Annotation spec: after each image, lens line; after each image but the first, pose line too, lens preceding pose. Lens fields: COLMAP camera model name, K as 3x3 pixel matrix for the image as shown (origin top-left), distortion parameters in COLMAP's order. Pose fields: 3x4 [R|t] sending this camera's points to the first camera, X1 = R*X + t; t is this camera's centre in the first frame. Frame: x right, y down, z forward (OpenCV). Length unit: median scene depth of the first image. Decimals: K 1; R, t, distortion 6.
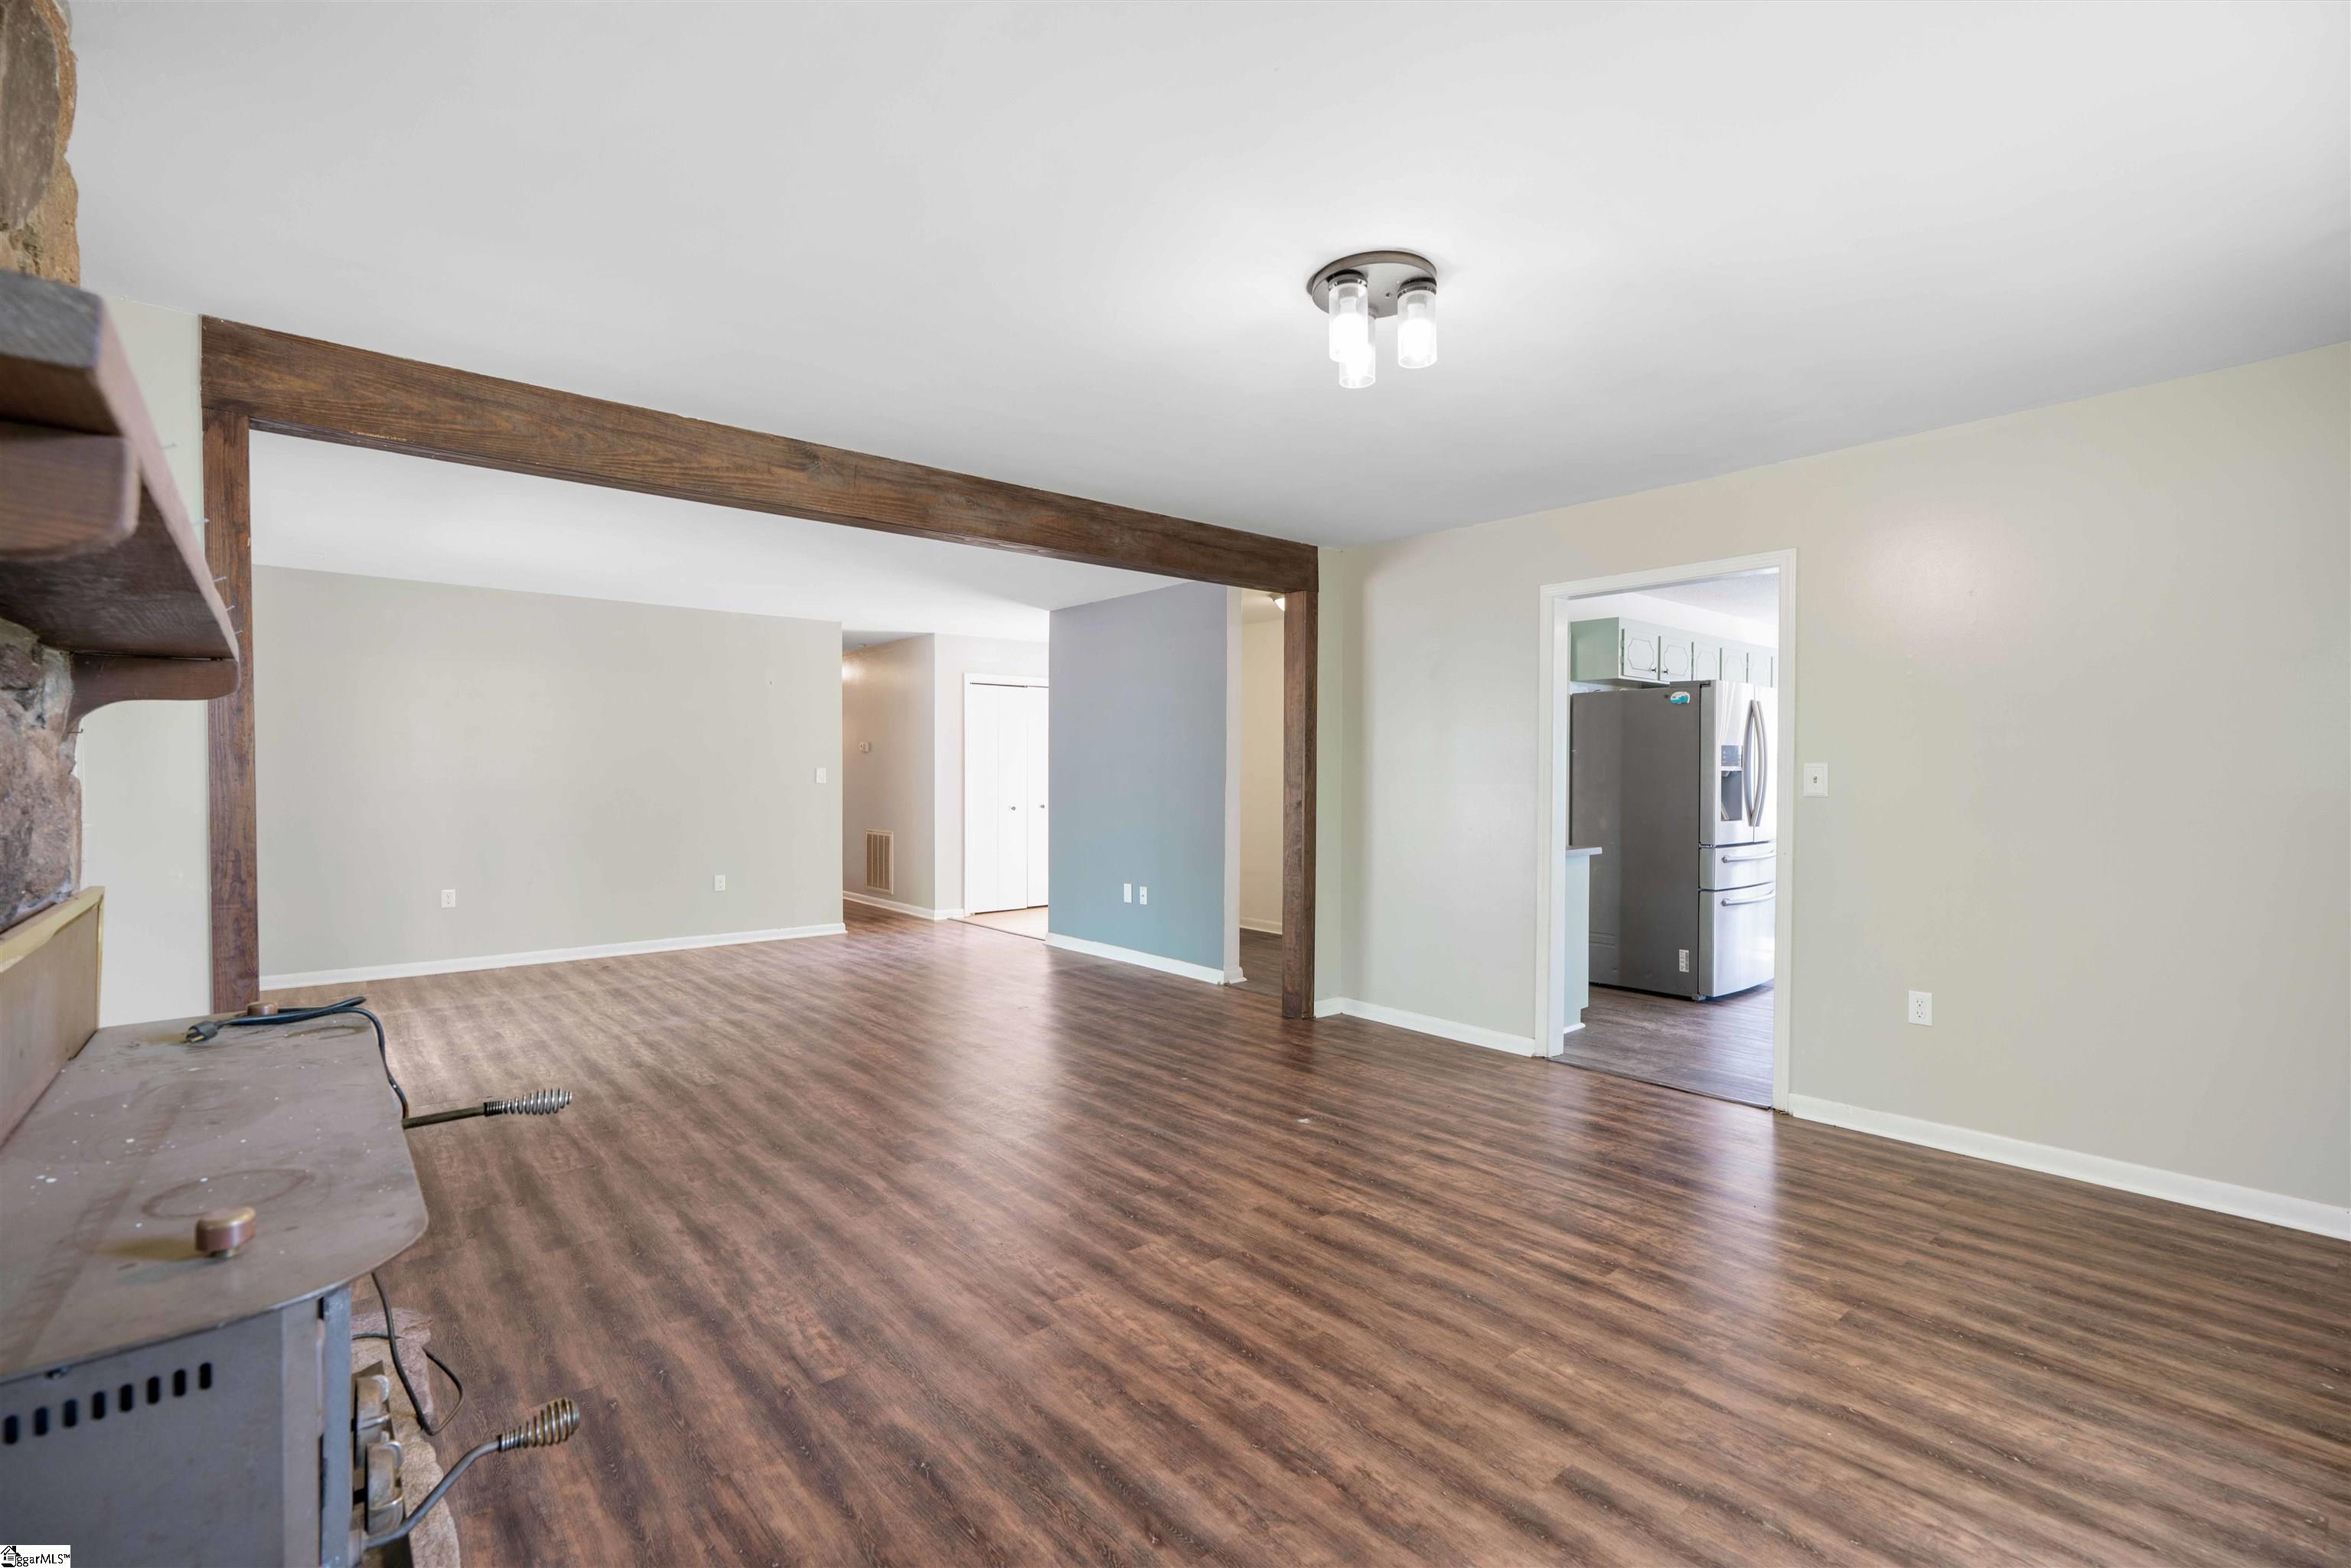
lens RADIAL K [[1058.4, 0, 1173.8], [0, 1058.4, 795.8], [0, 0, 1]] dist [-0.010407, 0.005243]
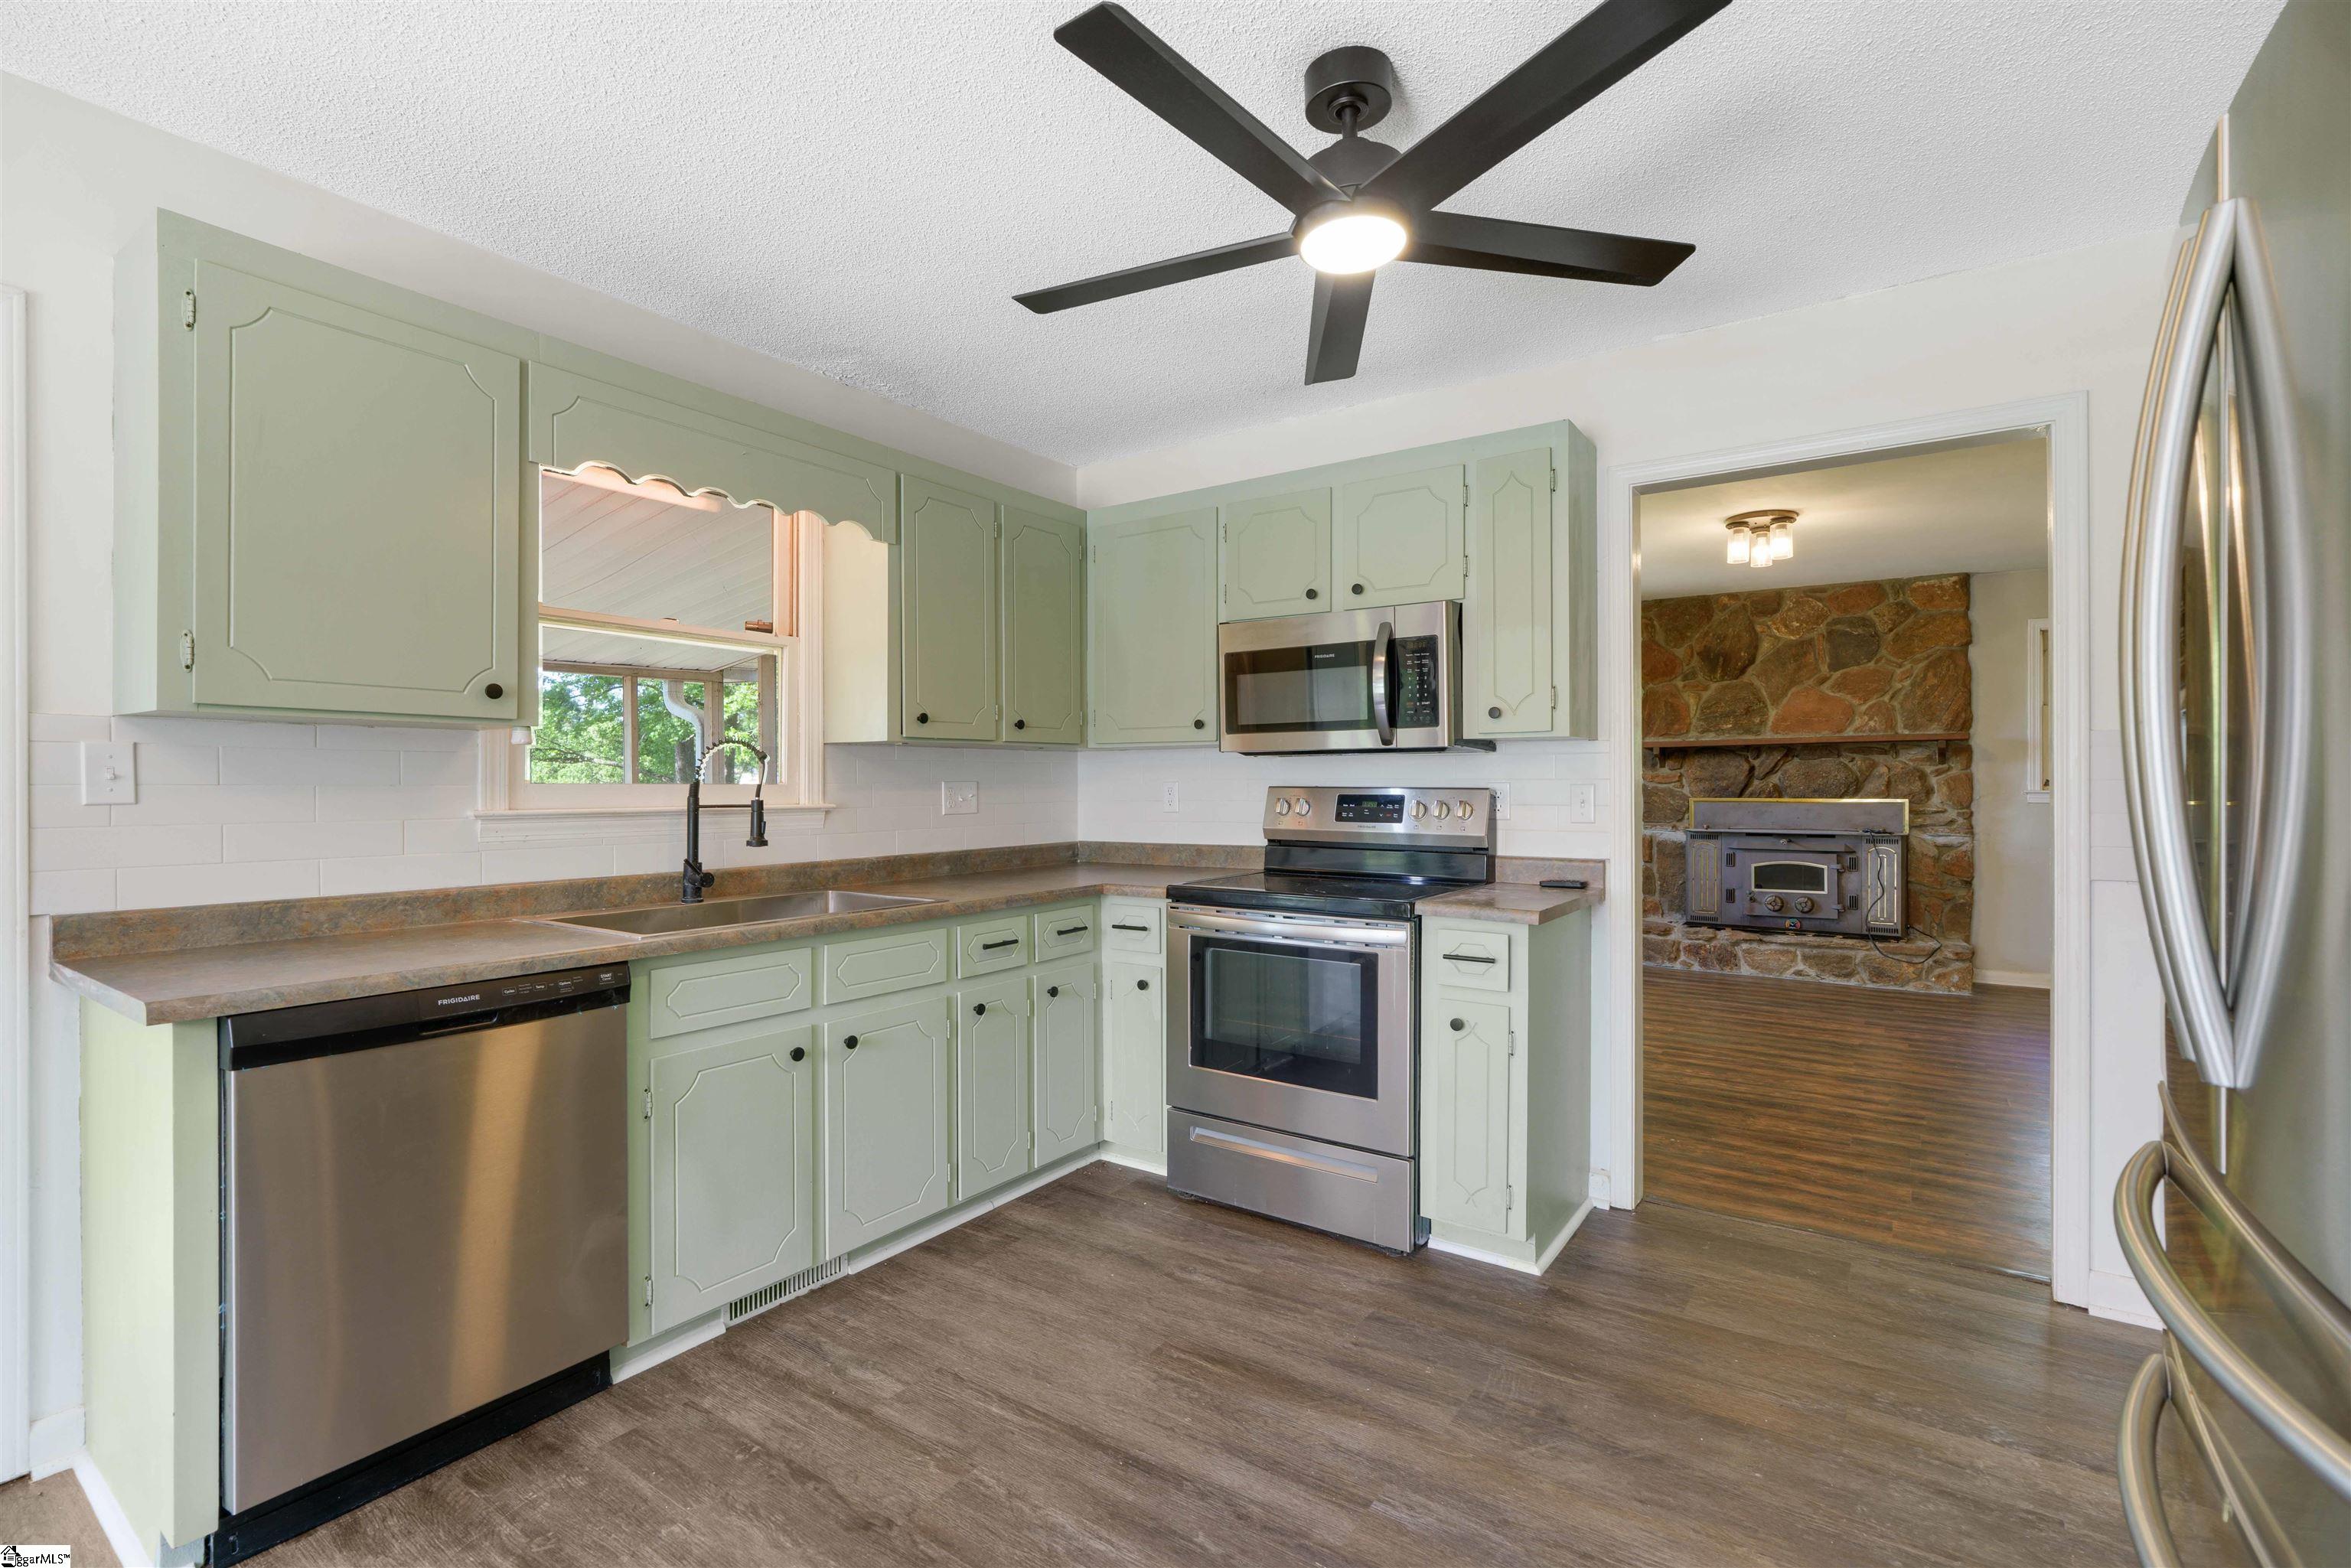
lens RADIAL K [[1058.4, 0, 1173.5], [0, 1058.4, 804.5], [0, 0, 1]] dist [-0.010407, 0.005243]
pose [[-0.967926, 0.006712, -0.251145, 1.525032], [-0.004872, 0.998954, 0.045477, -0.036043], [0.251188, 0.045242, -0.966880, 2.300394]]
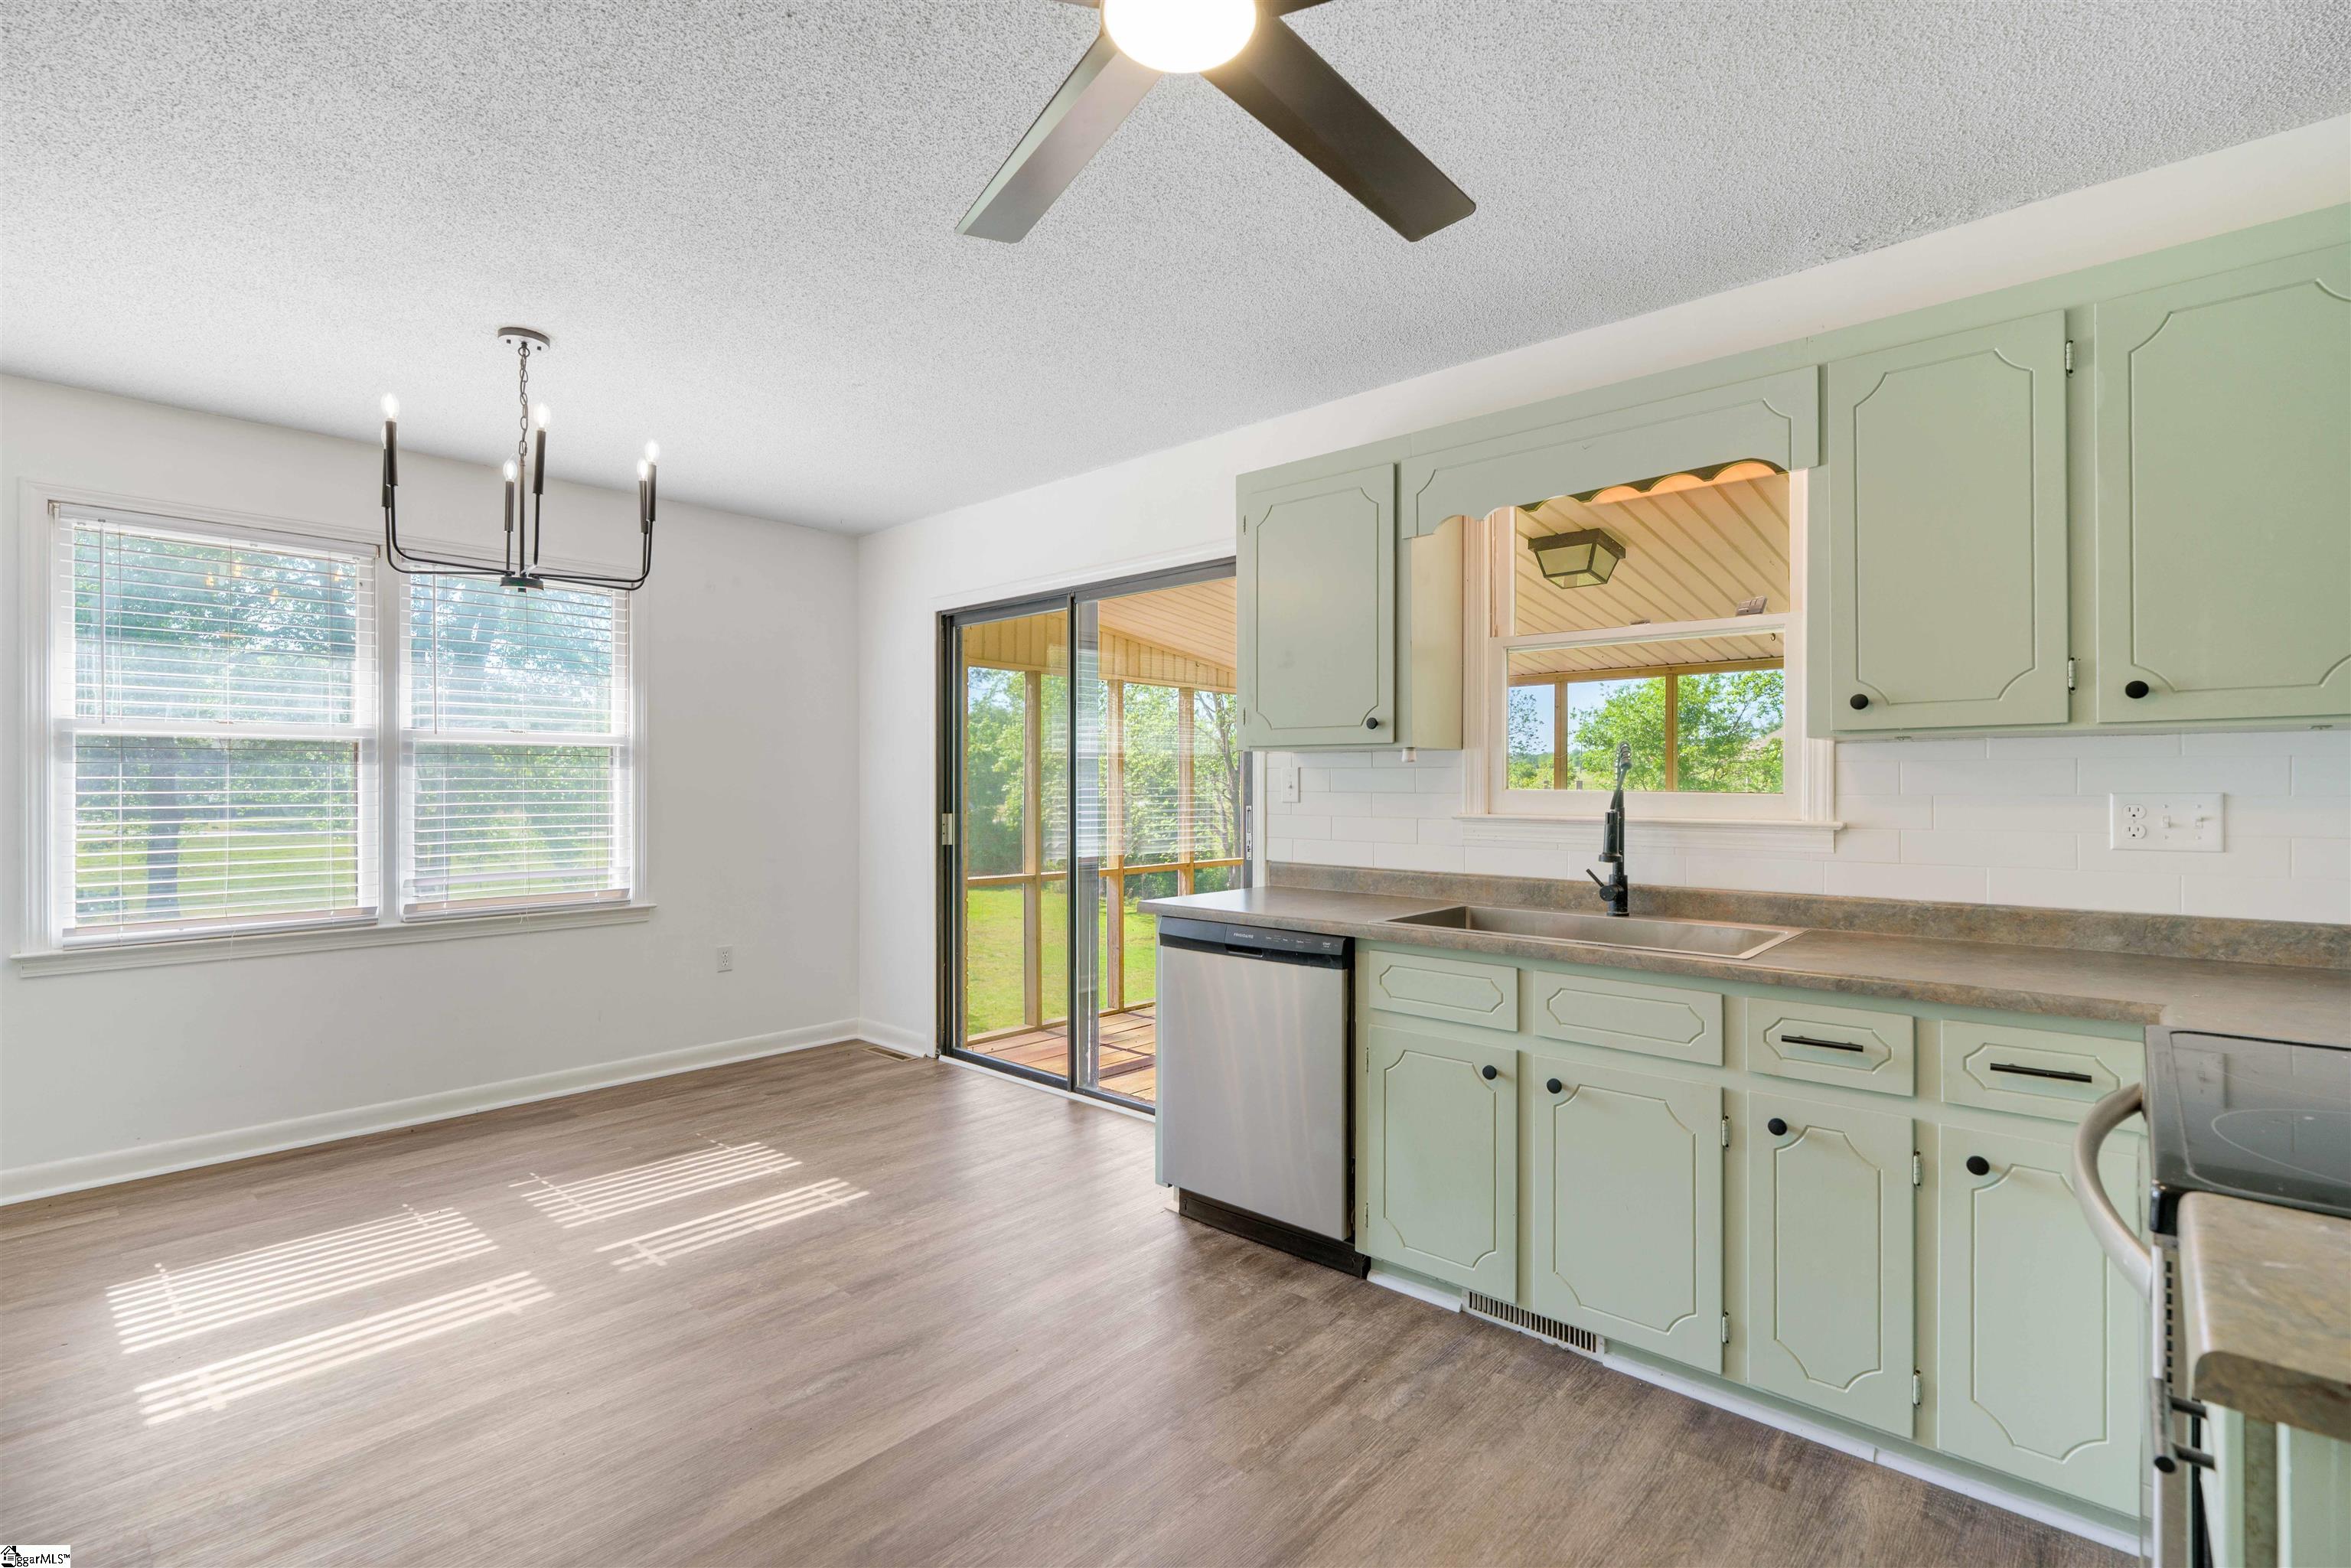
lens RADIAL K [[1058.4, 0, 1174.7], [0, 1058.4, 804.5], [0, 0, 1]] dist [-0.010407, 0.005243]
pose [[-0.130375, -0.016445, 0.991328, 0.830623], [0.024240, 0.999511, 0.019768, -0.027453], [-0.991168, 0.026608, -0.129913, 1.767560]]
